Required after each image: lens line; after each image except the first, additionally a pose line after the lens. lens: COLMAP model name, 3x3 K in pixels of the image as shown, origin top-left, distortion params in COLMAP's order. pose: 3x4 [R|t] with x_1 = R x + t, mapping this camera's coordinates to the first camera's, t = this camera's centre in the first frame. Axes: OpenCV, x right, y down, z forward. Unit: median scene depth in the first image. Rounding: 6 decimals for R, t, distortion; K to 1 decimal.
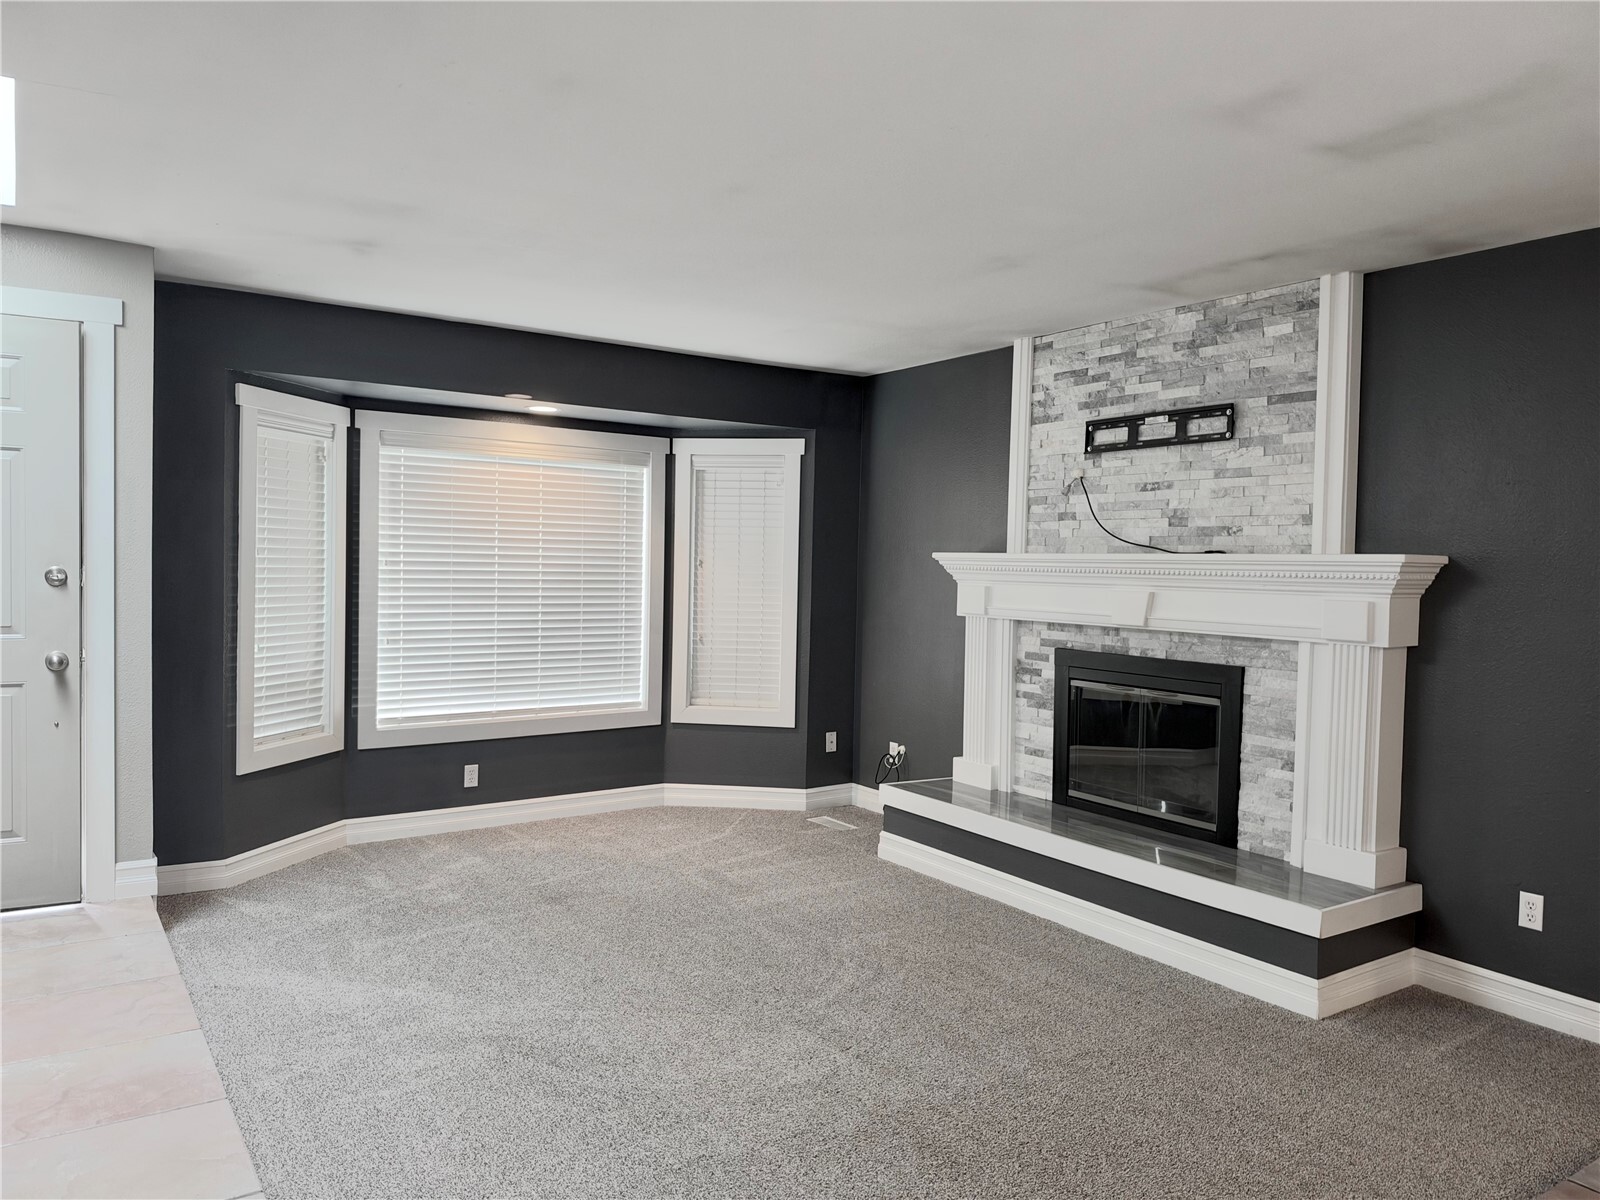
lens RADIAL K [[1112.6, 0, 782.6], [0, 1112.6, 575.5], [0, 0, 1]] dist [0.054873, -0.086815]
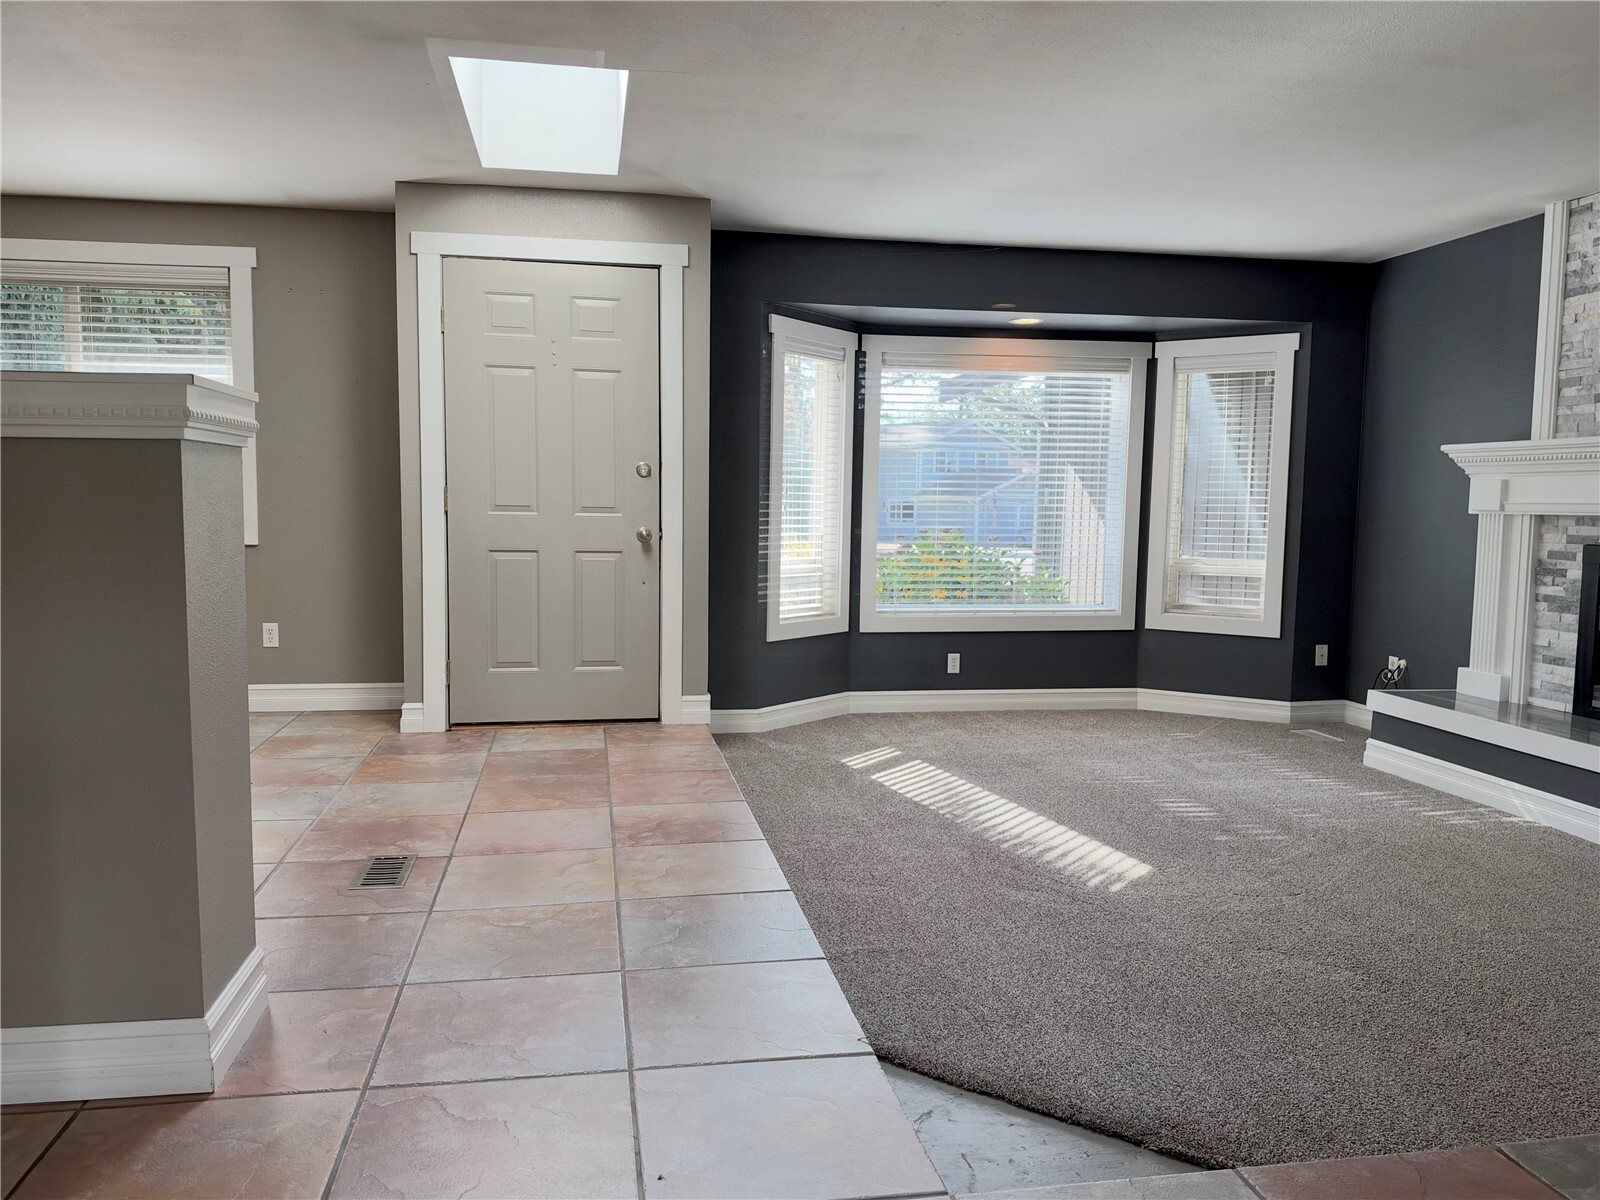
lens RADIAL K [[1112.6, 0, 782.6], [0, 1112.6, 575.5], [0, 0, 1]] dist [0.054873, -0.086815]
pose [[0.908761, 0.033398, -0.415978, 0.030117], [-0.009637, 0.998206, 0.059090, 0.040104], [0.417206, -0.049690, 0.907453, -0.090018]]
